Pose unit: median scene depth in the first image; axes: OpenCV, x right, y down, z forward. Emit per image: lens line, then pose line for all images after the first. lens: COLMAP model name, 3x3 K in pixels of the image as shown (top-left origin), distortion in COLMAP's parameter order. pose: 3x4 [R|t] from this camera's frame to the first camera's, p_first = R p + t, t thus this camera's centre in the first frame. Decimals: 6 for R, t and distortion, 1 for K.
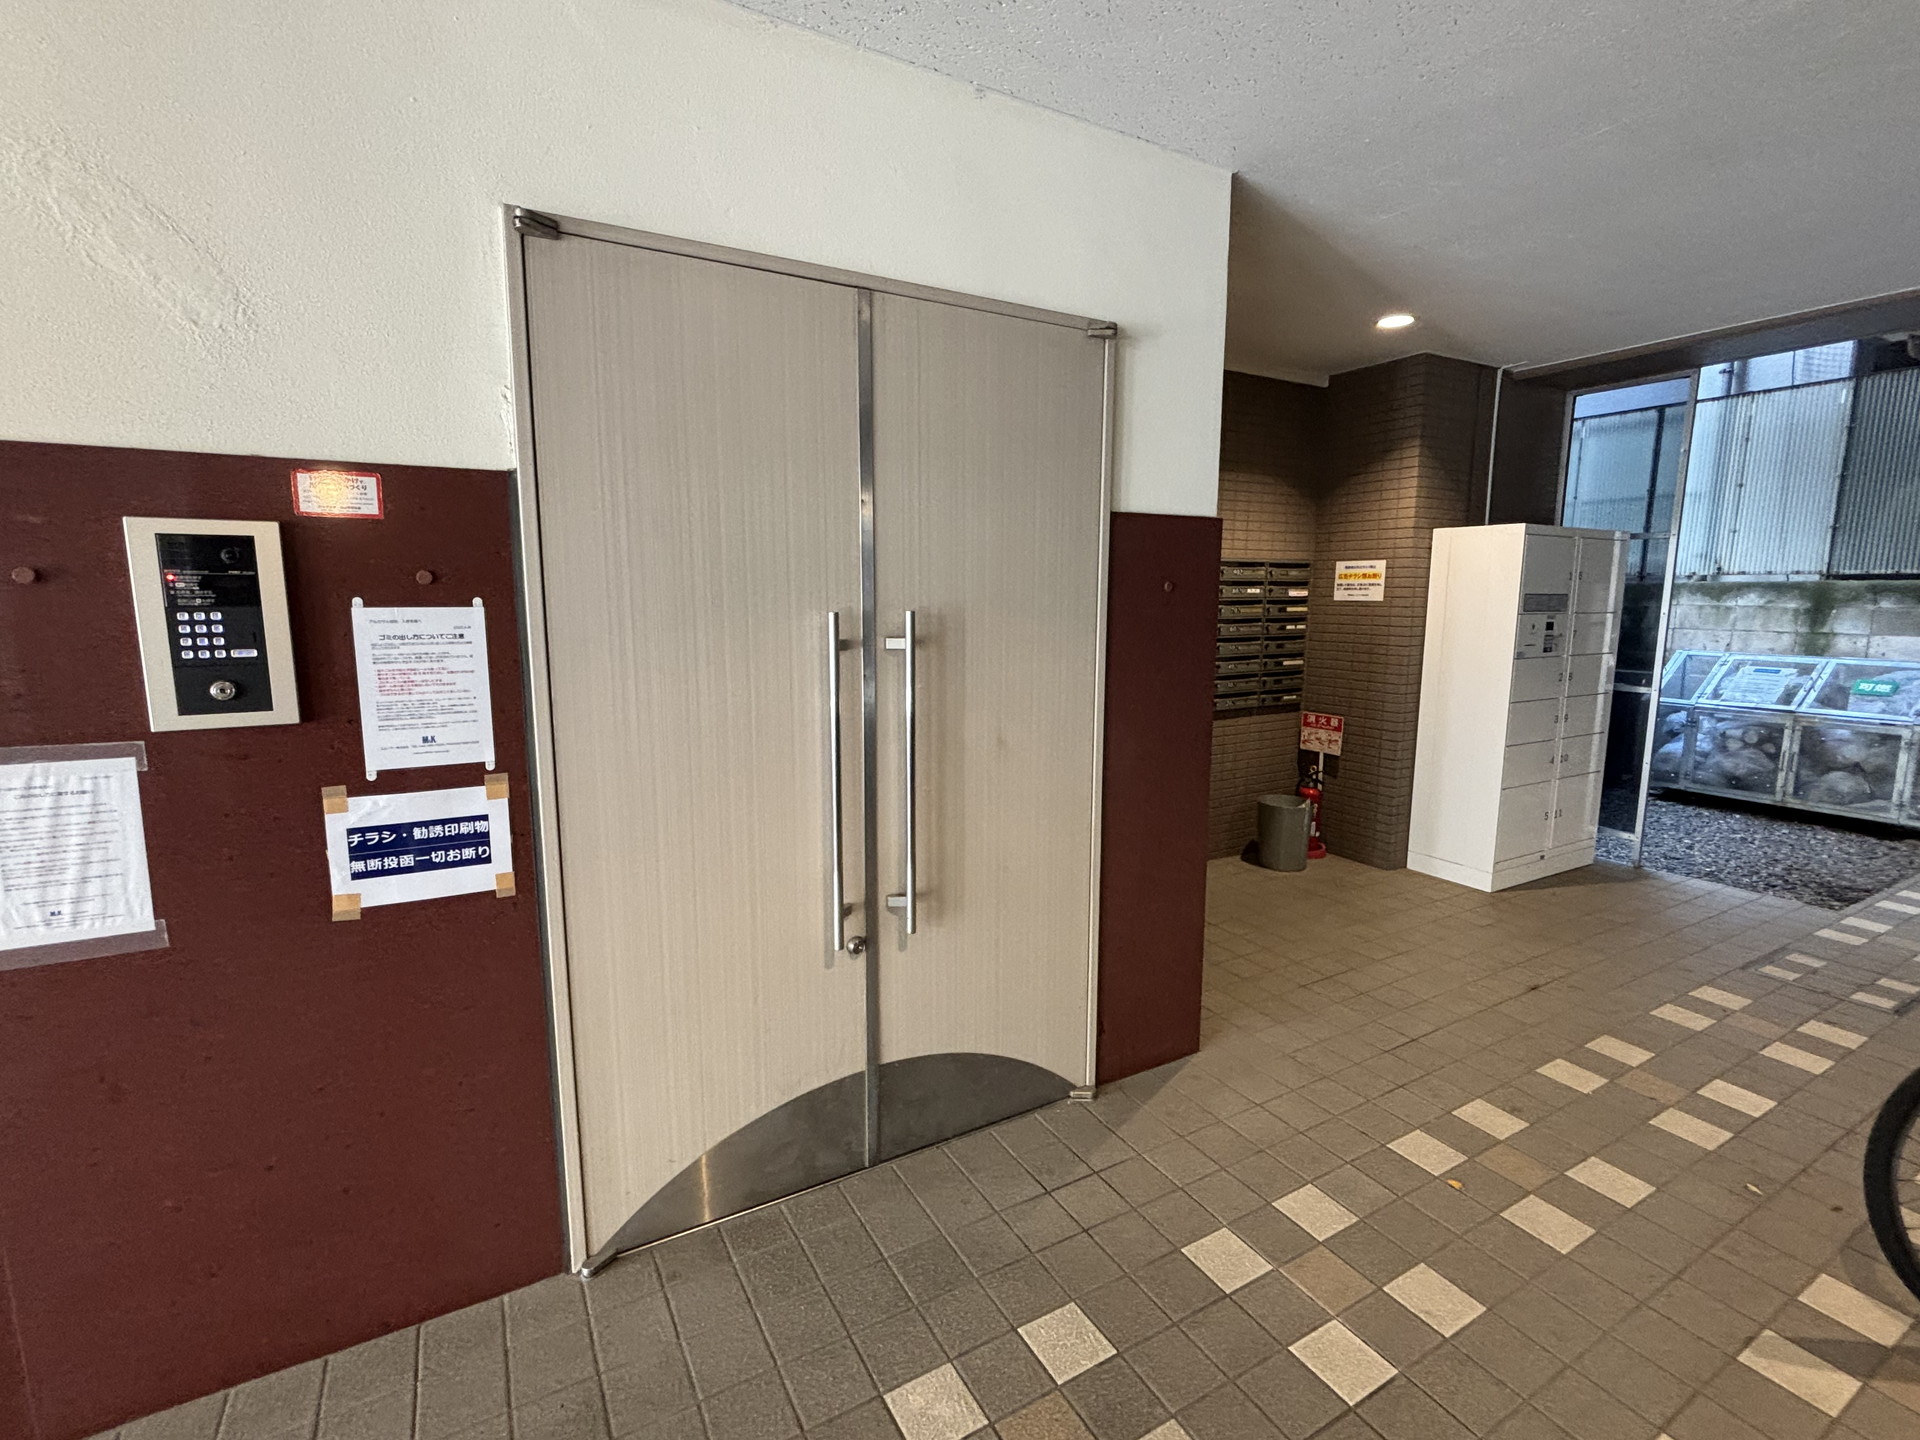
lens RADIAL K [[868.6, 0, 949.3], [0, 868.6, 727.7], [0, 0, 1]] dist [0.002612, -0.000452]
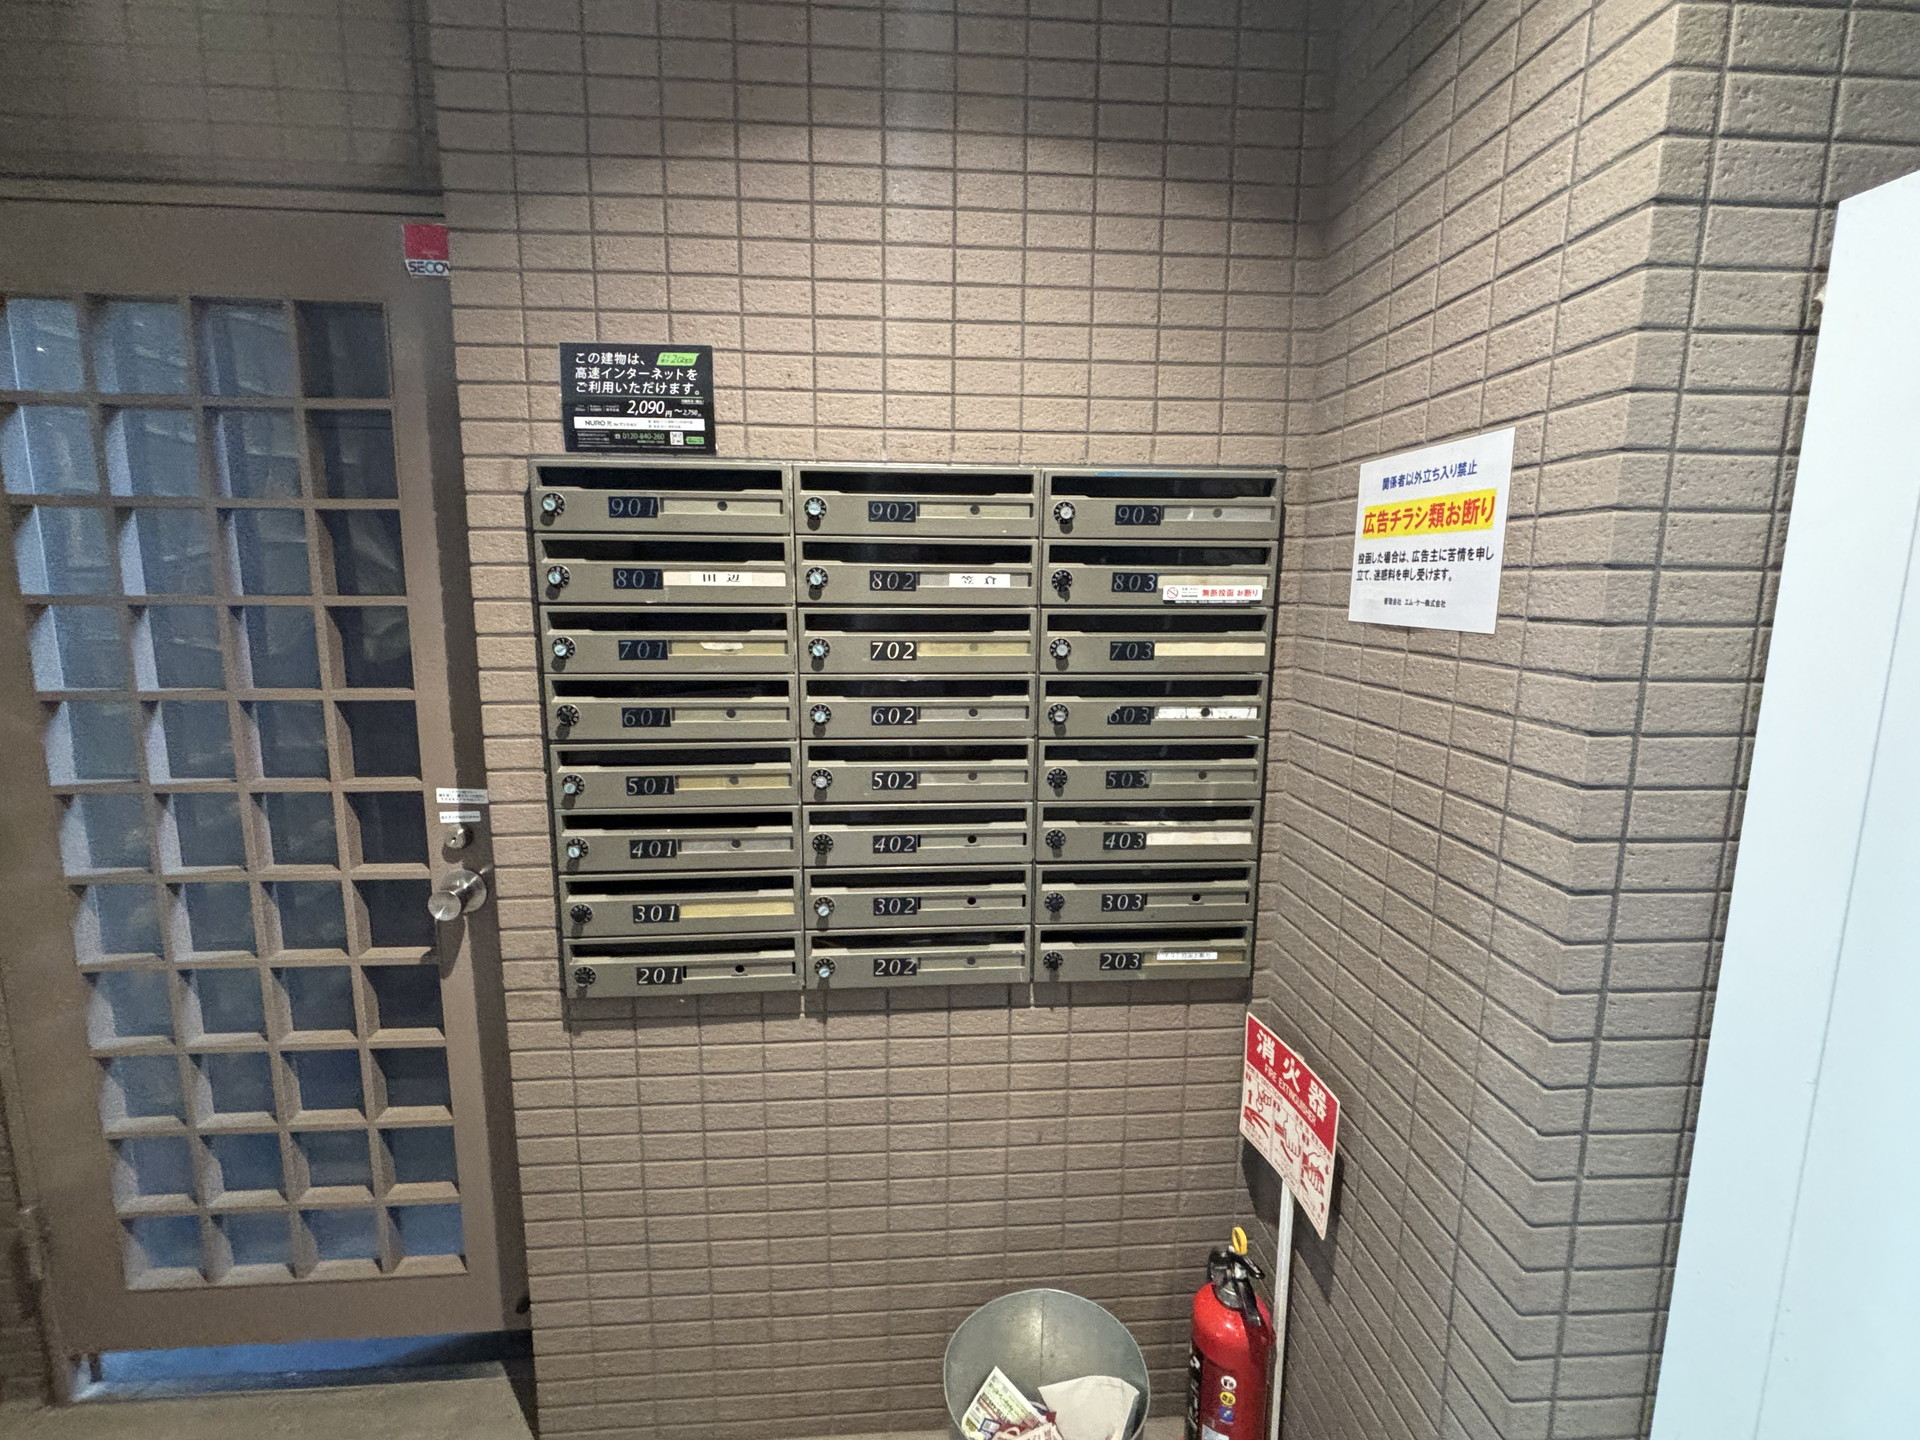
lens RADIAL K [[851.4, 0, 972.1], [0, 851.4, 714.4], [0, 0, 1]] dist [0.000864, 0.000277]
pose [[0.901861, 0.073236, -0.425774, 0.810715], [-0.072601, 0.997203, 0.017745, -0.209080], [0.425883, 0.014908, 0.904655, 1.317952]]
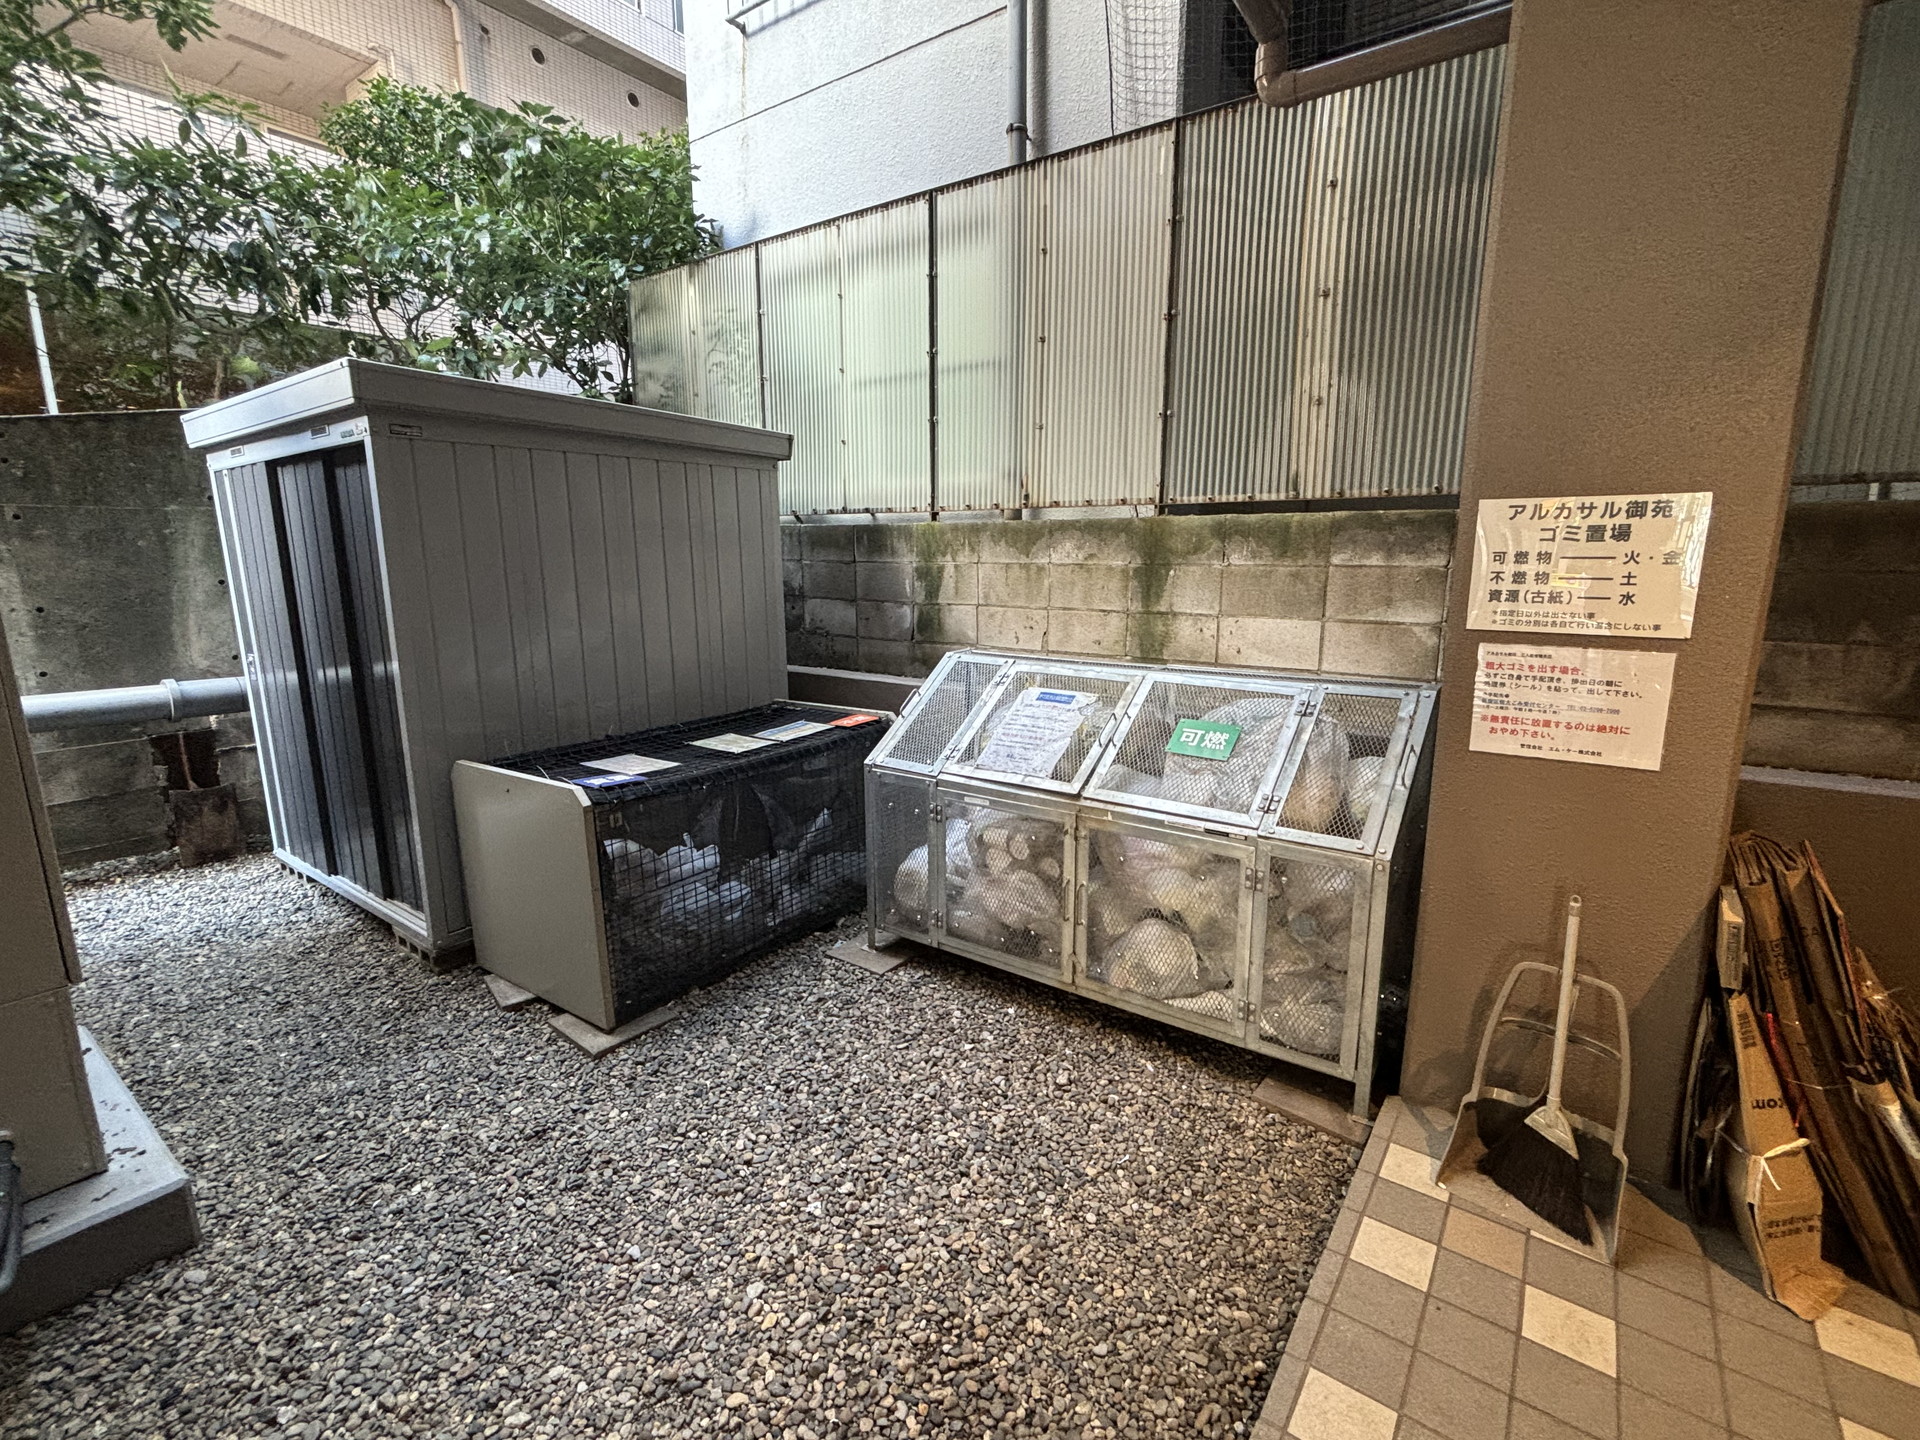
lens RADIAL K [[868.6, 0, 949.3], [0, 868.6, 727.7], [0, 0, 1]] dist [0.002612, -0.000452]
pose [[0.915933, -0.086368, 0.391927, 1.566297], [0.067295, 0.995794, 0.062172, -0.188320], [-0.395648, -0.030571, 0.917893, 1.297328]]
